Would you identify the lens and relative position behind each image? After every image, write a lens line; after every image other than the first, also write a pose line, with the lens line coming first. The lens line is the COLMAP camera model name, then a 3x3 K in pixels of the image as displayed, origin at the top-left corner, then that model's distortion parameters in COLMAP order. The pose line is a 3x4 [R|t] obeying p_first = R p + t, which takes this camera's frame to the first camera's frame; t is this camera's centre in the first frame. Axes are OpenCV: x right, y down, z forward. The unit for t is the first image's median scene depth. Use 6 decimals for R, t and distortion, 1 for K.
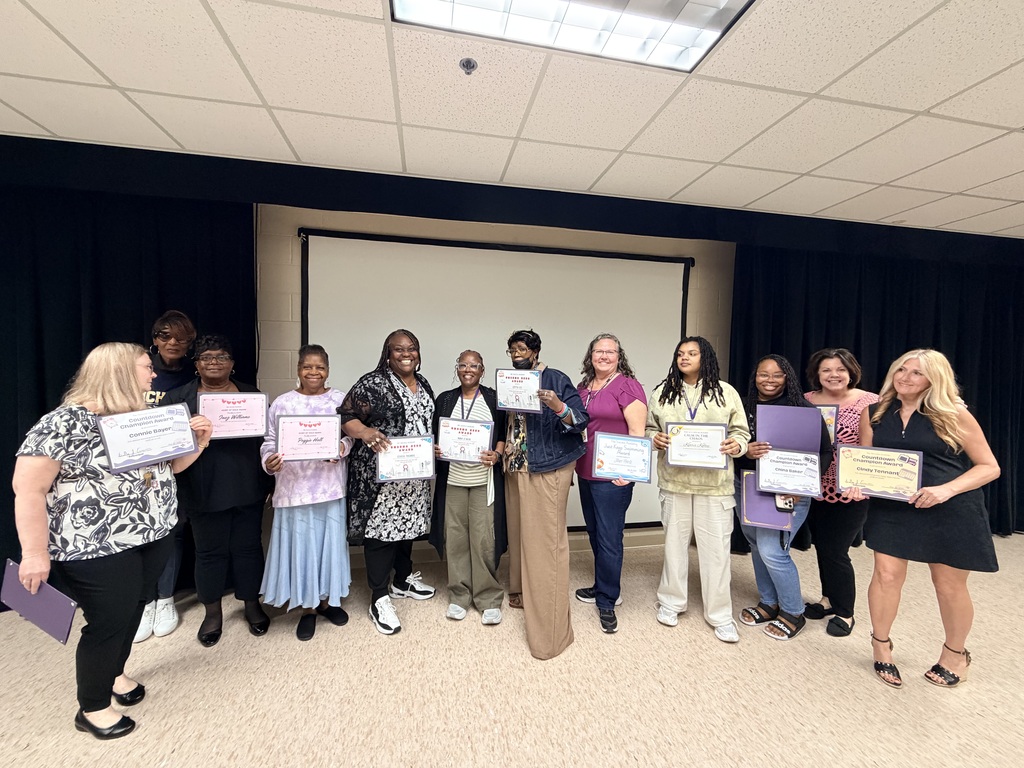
lens RADIAL K [[413.5, 0, 511.1], [0, 413.5, 391.0], [0, 0, 1]] dist [-0.002355, -0.000333]
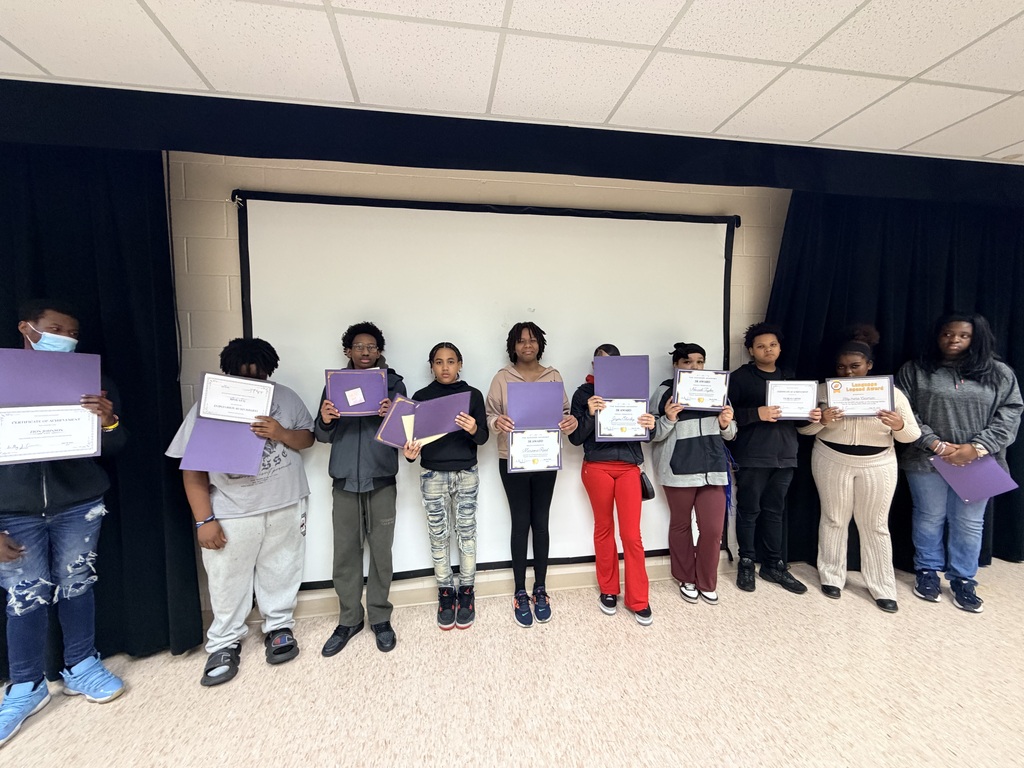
lens RADIAL K [[413.5, 0, 511.7], [0, 413.5, 386.8], [0, 0, 1]] dist [-0.002355, -0.000333]
pose [[0.999294, -0.025602, -0.027486, 0.023125], [0.025943, 0.999590, 0.012088, -0.017825], [0.027165, -0.012792, 0.999549, 0.224547]]
